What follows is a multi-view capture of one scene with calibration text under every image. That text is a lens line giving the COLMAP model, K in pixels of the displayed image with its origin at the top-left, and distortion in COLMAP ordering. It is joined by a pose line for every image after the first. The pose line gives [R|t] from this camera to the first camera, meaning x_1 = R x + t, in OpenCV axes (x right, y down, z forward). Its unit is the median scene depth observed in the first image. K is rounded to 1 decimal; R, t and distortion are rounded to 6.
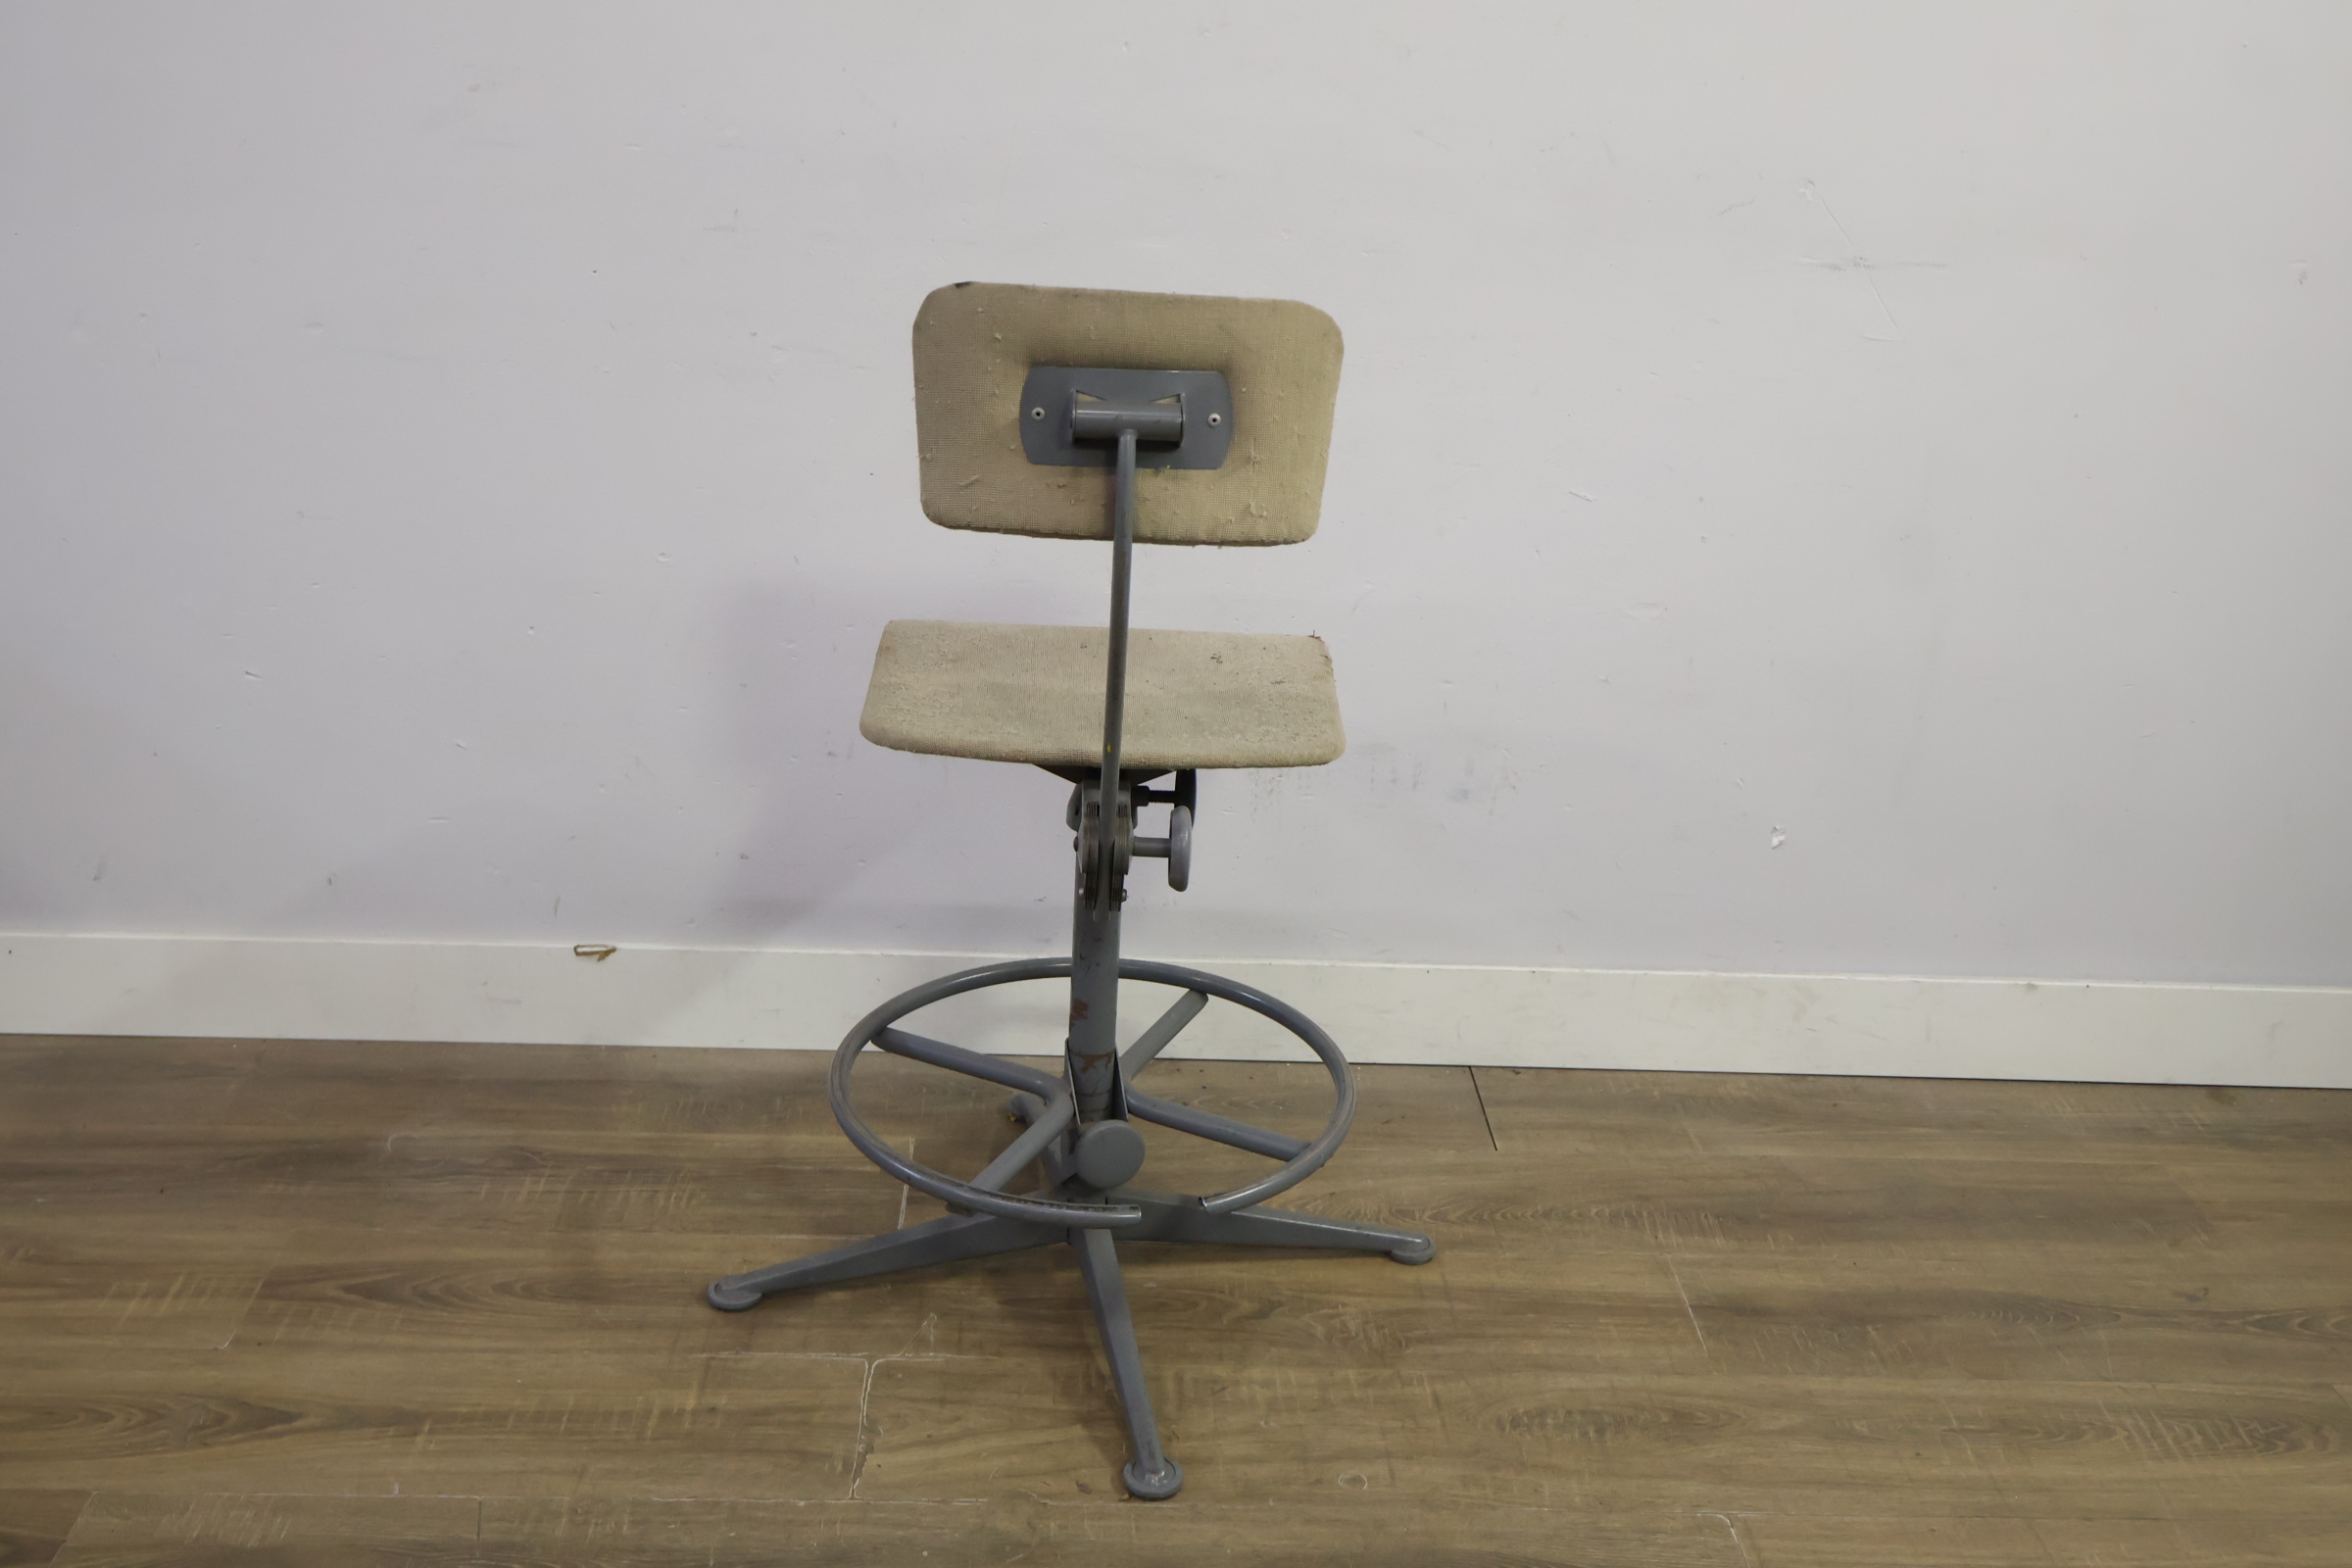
lens RADIAL K [[2625.2, 0, 1174.4], [0, 2625.2, 775.3], [0, 0, 1]] dist [0.024116, 0.003538]
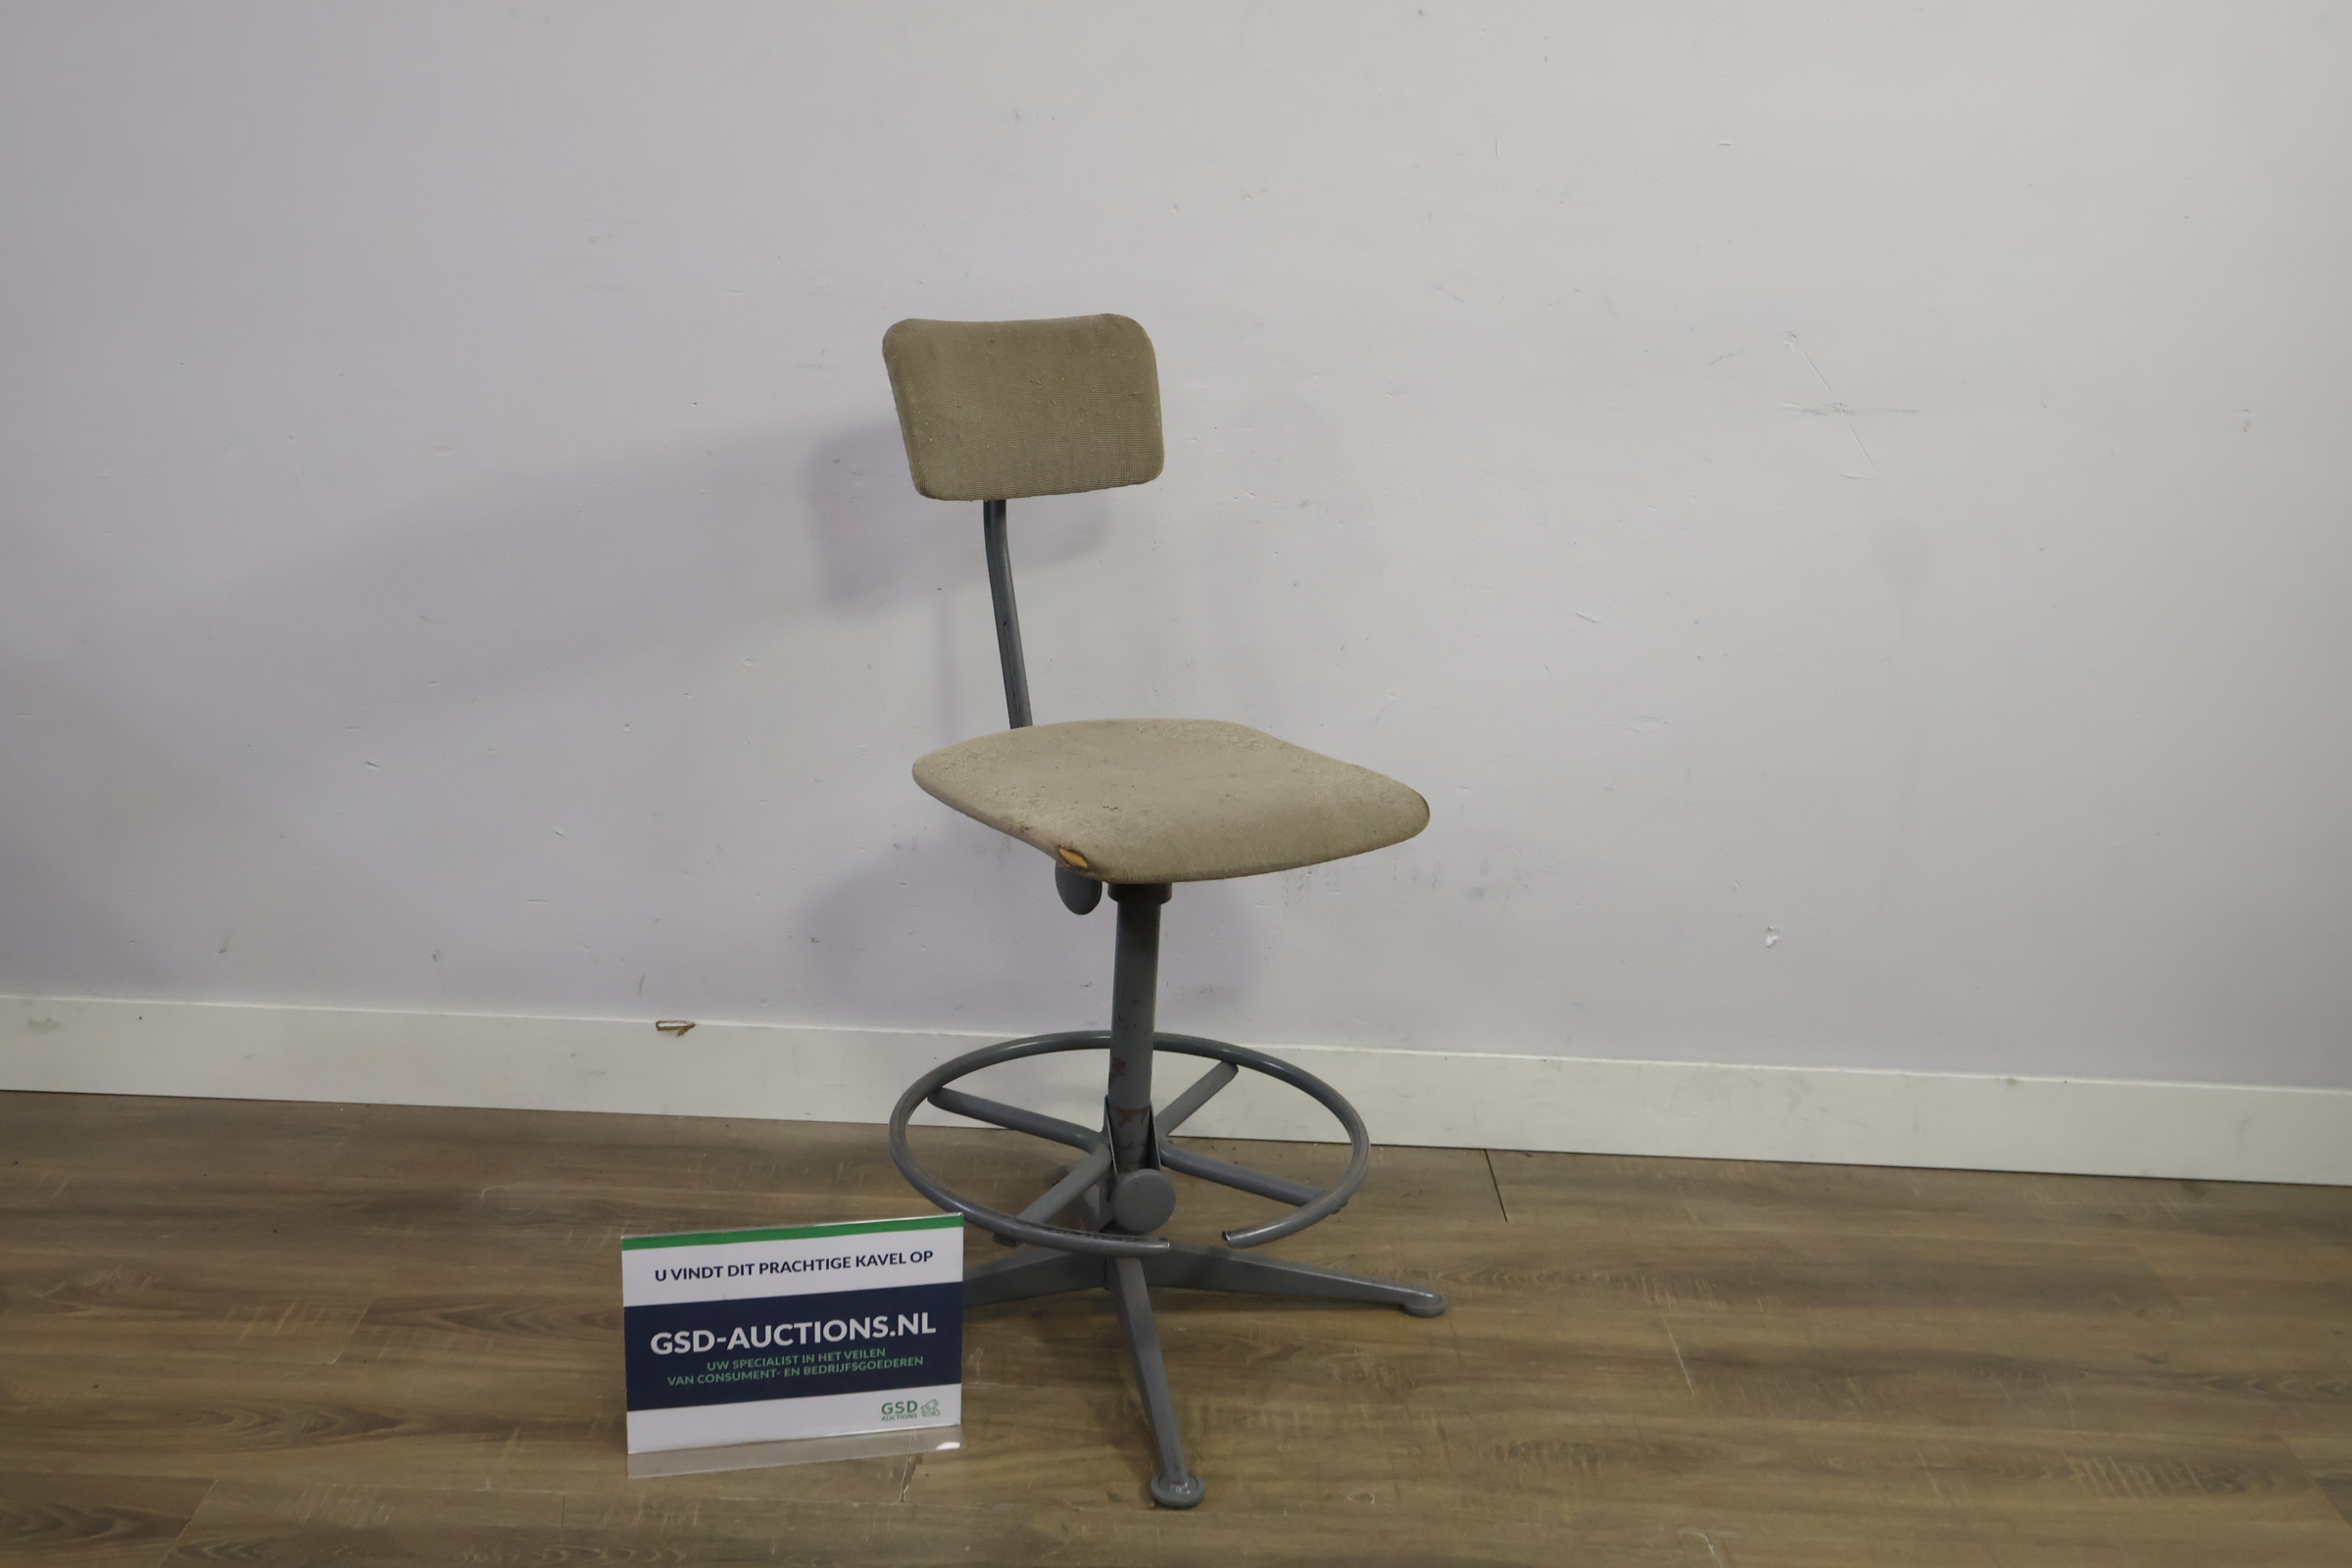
lens RADIAL K [[2651.4, 0, 1183.0], [0, 2651.4, 786.7], [0, 0, 1]] dist [0.030876, 0.007345]
pose [[0.999689, 0.011703, -0.022013, 0.014015], [-0.013236, 0.997401, -0.070831, 0.050848], [0.021127, 0.071100, 0.997245, -0.111069]]
